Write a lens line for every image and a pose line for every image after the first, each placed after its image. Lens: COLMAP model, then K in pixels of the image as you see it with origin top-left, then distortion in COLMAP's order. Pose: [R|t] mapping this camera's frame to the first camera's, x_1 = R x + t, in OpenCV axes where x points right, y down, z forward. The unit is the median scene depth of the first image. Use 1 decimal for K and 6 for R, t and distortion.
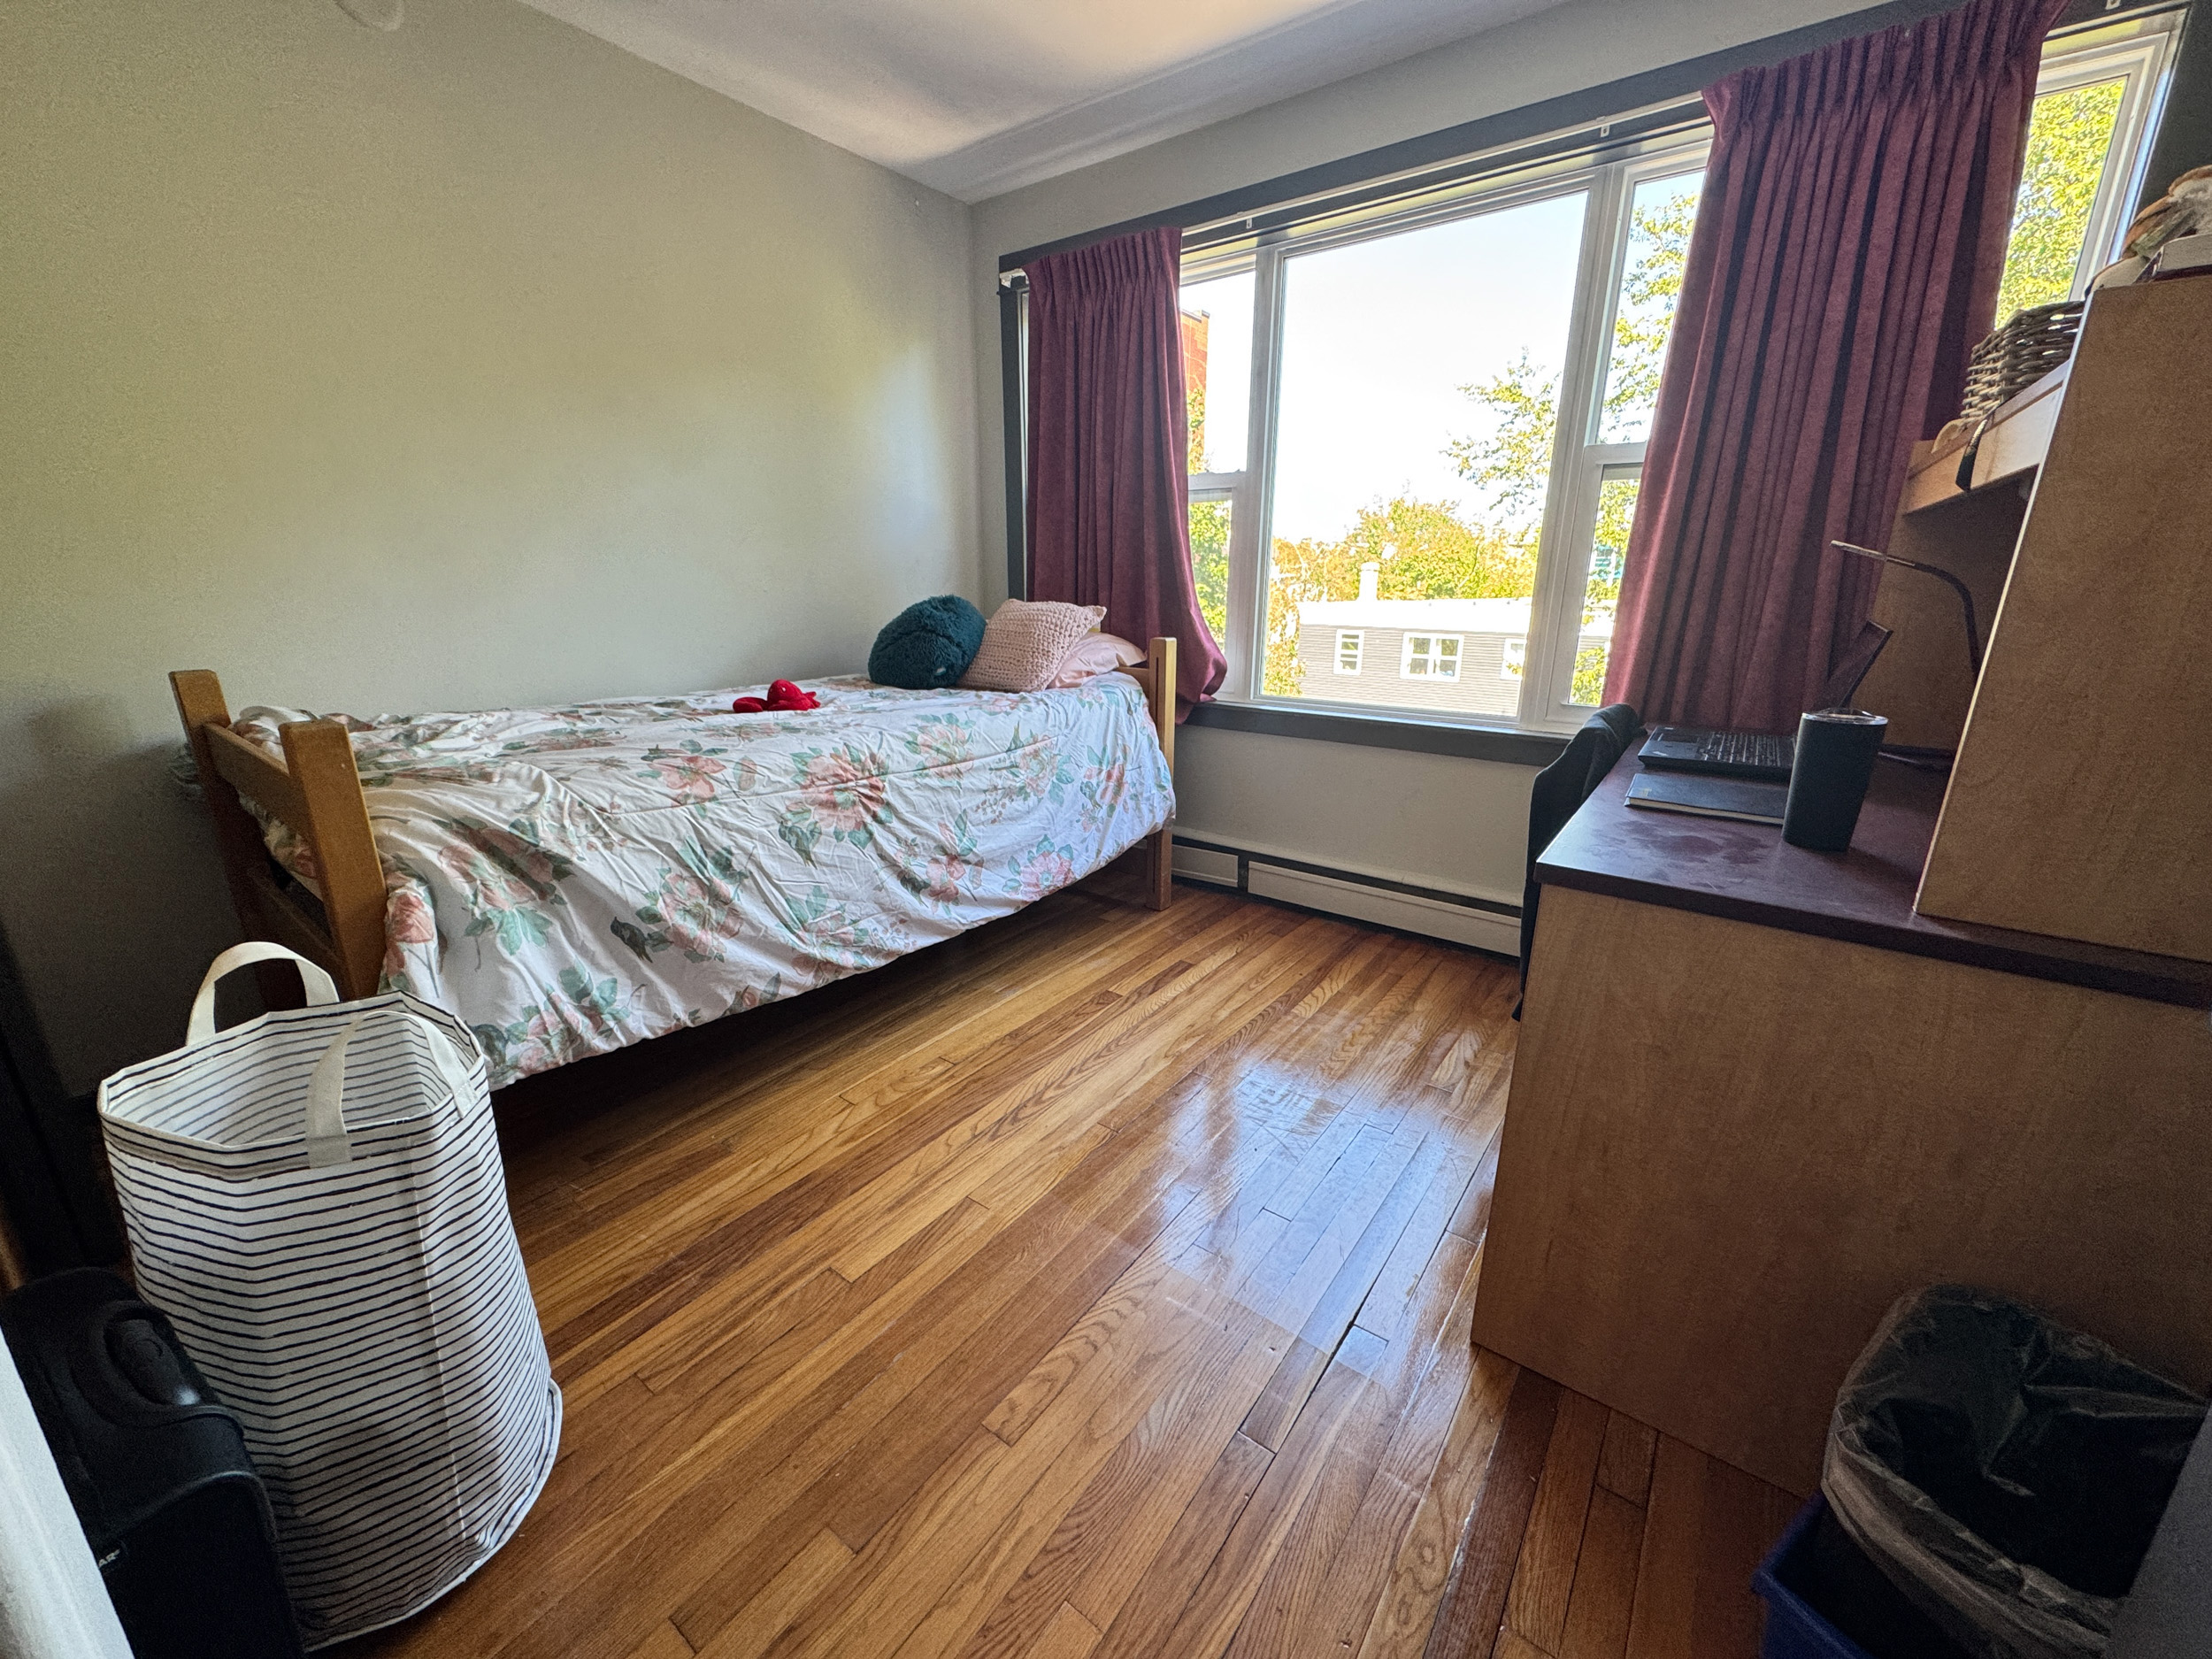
lens RADIAL K [[877.1, 0, 1104.4], [0, 877.1, 826.8], [0, 0, 1]] dist [-0.001113, -0.000182]
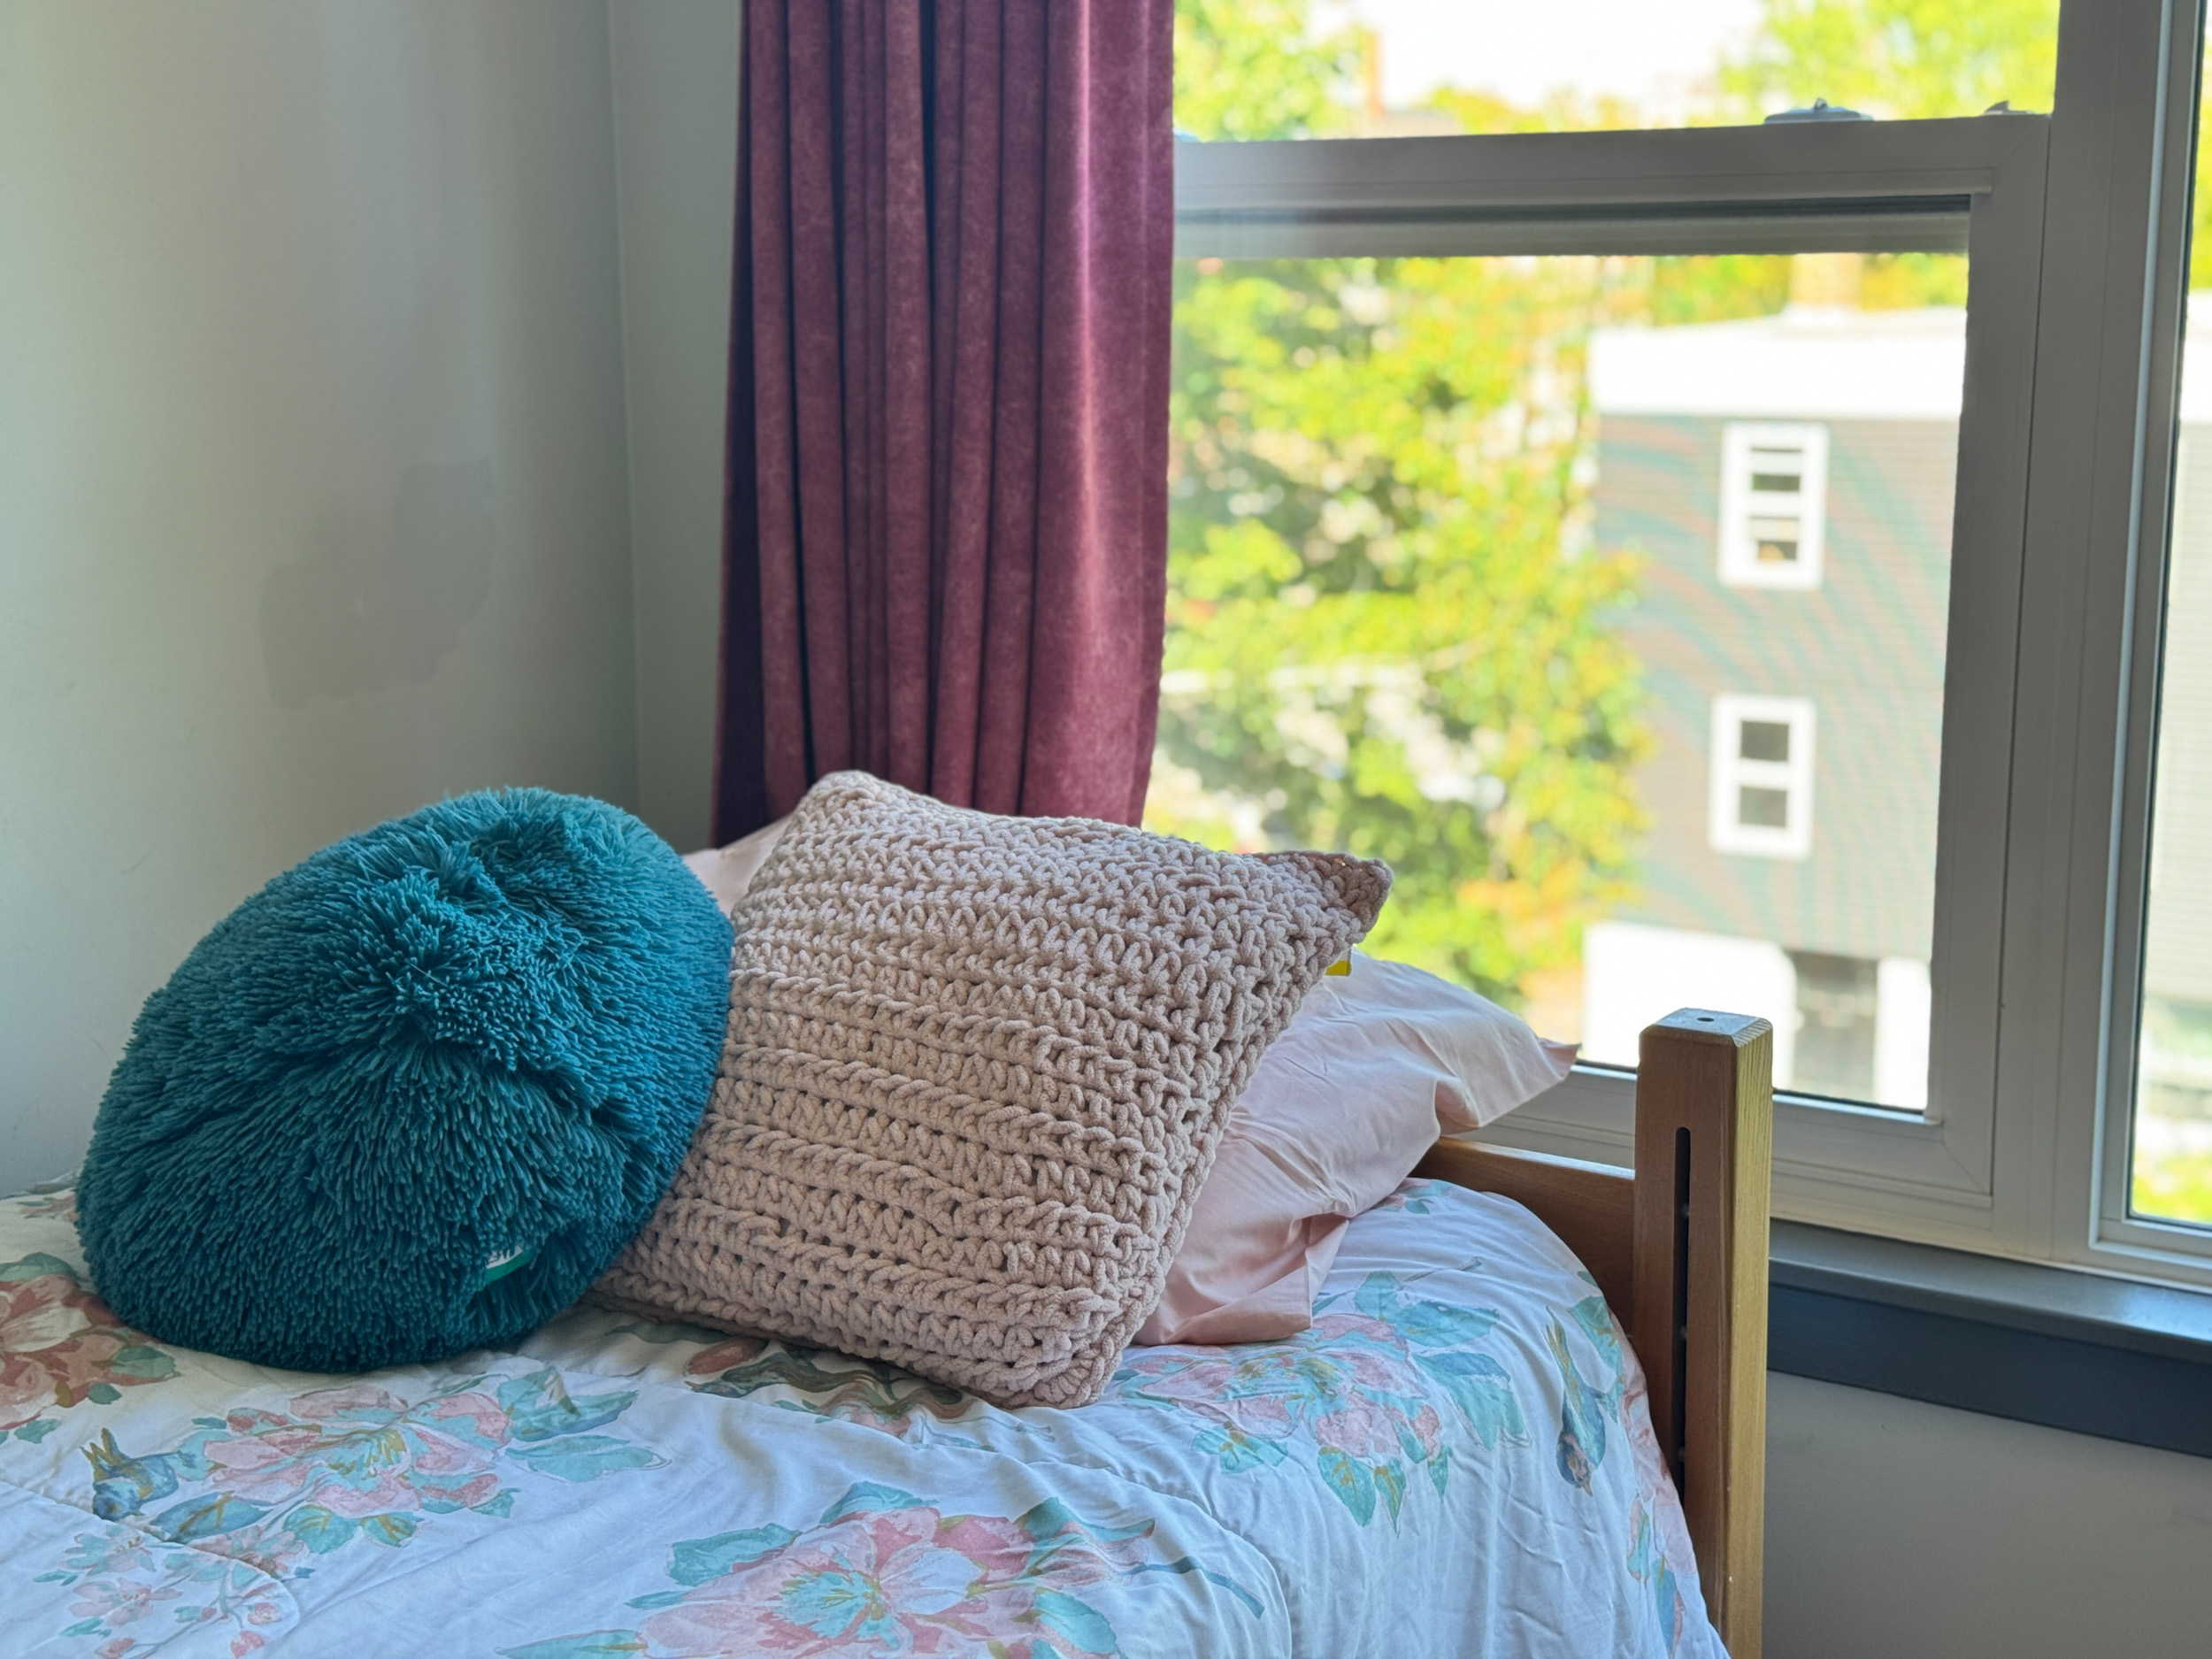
lens RADIAL K [[3178.9, 0, 1106.9], [0, 3178.9, 826.5], [0, 0, 1]] dist [0.108497, -0.000064]
pose [[0.996919, -0.026138, 0.073958, -0.109679], [0.032822, 0.995341, -0.090658, -0.201224], [-0.071244, 0.092806, 0.993132, 0.336617]]
